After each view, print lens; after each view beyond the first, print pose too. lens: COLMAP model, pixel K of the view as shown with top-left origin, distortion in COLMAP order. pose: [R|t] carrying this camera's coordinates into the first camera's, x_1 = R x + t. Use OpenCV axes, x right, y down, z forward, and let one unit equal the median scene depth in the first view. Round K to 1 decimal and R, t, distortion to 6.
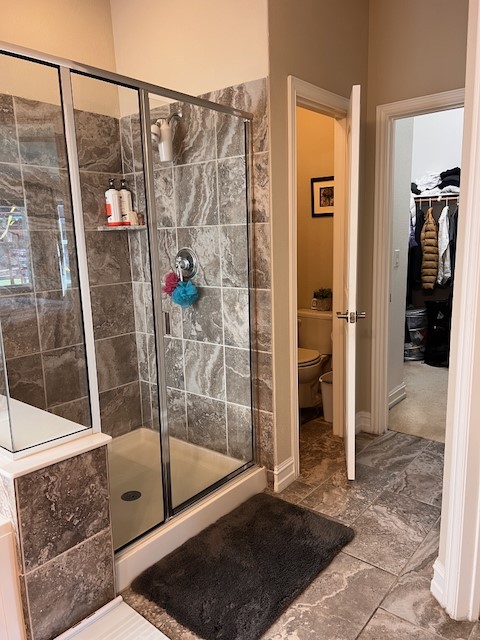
lens RADIAL K [[484.3, 0, 241.7], [0, 484.3, 324.9], [0, 0, 1]] dist [0.054121, -0.048783]
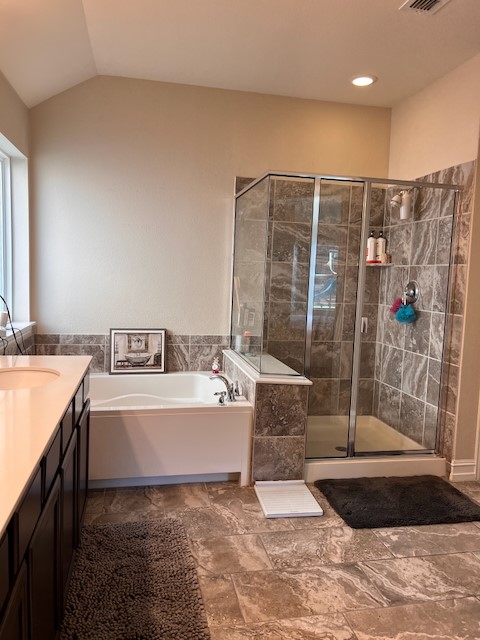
lens RADIAL K [[484.3, 0, 237.7], [0, 484.3, 309.2], [0, 0, 1]] dist [0.054121, -0.048783]
pose [[0.777173, 0.105785, -0.620332, 0.380292], [-0.174064, 0.983445, -0.050368, 0.075020], [0.604735, 0.147122, 0.782720, -0.358268]]
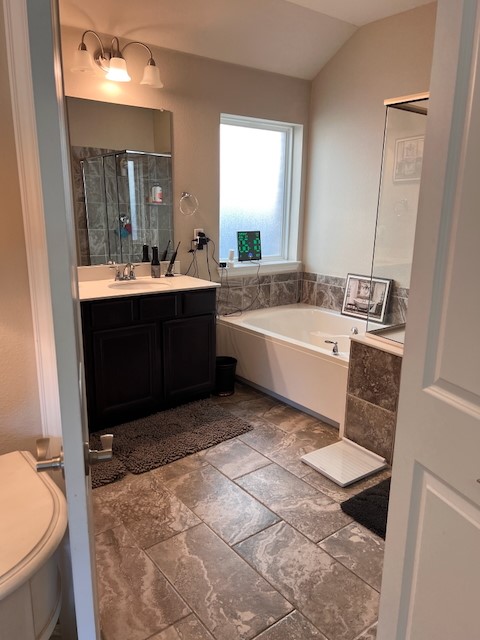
lens RADIAL K [[484.3, 0, 242.2], [0, 484.3, 319.4], [0, 0, 1]] dist [0.054121, -0.048783]
pose [[-0.223837, 0.253997, -0.940948, 0.789826], [-0.190172, 0.935505, 0.297767, -0.137550], [0.955893, 0.245593, -0.161097, 0.508128]]
